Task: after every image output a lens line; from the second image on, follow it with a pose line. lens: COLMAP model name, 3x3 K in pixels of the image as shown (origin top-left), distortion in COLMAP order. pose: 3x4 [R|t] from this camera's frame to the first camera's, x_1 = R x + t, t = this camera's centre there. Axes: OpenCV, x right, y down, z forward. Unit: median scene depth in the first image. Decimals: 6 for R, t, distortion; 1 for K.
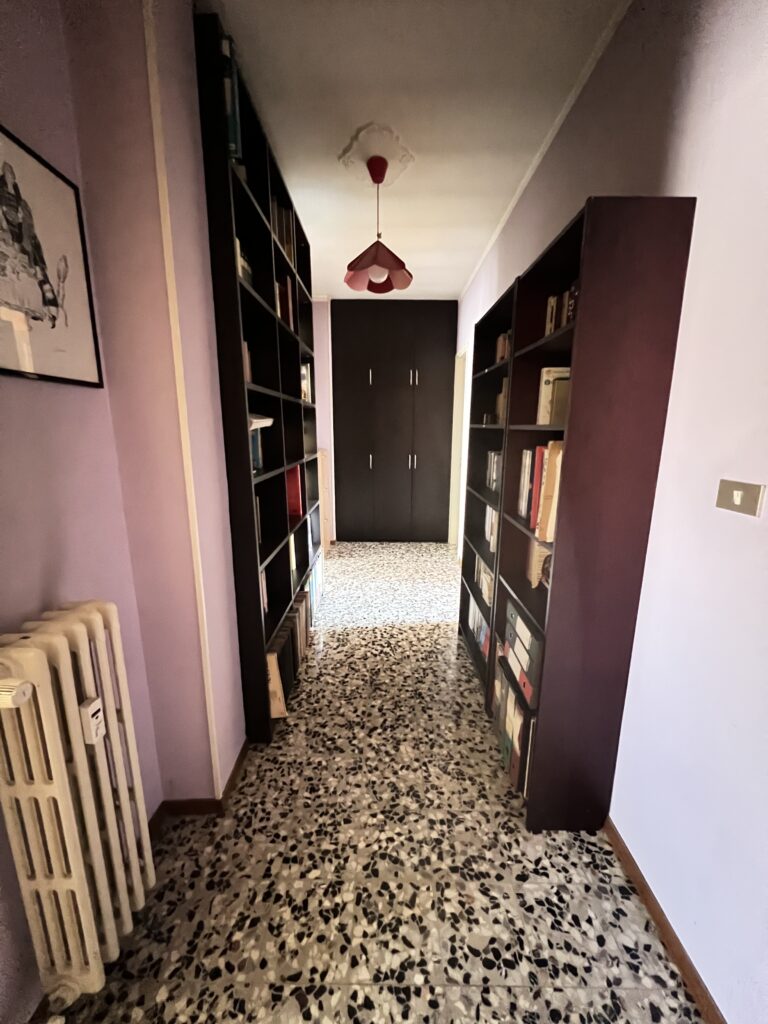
lens RADIAL K [[410.5, 0, 383.3], [0, 410.5, 513.8], [0, 0, 1]] dist [-0.003955, -0.000065]
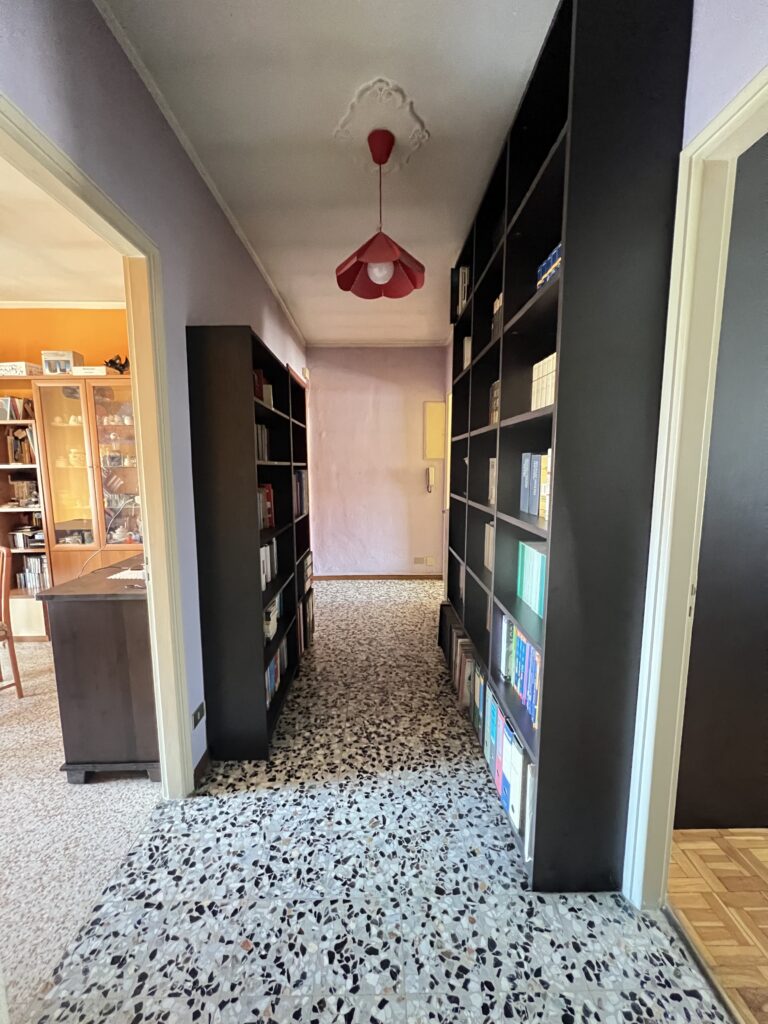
lens RADIAL K [[409.3, 0, 383.1], [0, 409.3, 514.8], [0, 0, 1]] dist [-0.000516, -0.000190]
pose [[-0.999821, 0.004395, -0.018412, -0.000661], [-0.001832, 0.945625, 0.325253, -0.357404], [0.018841, 0.325228, -0.945448, 1.692642]]
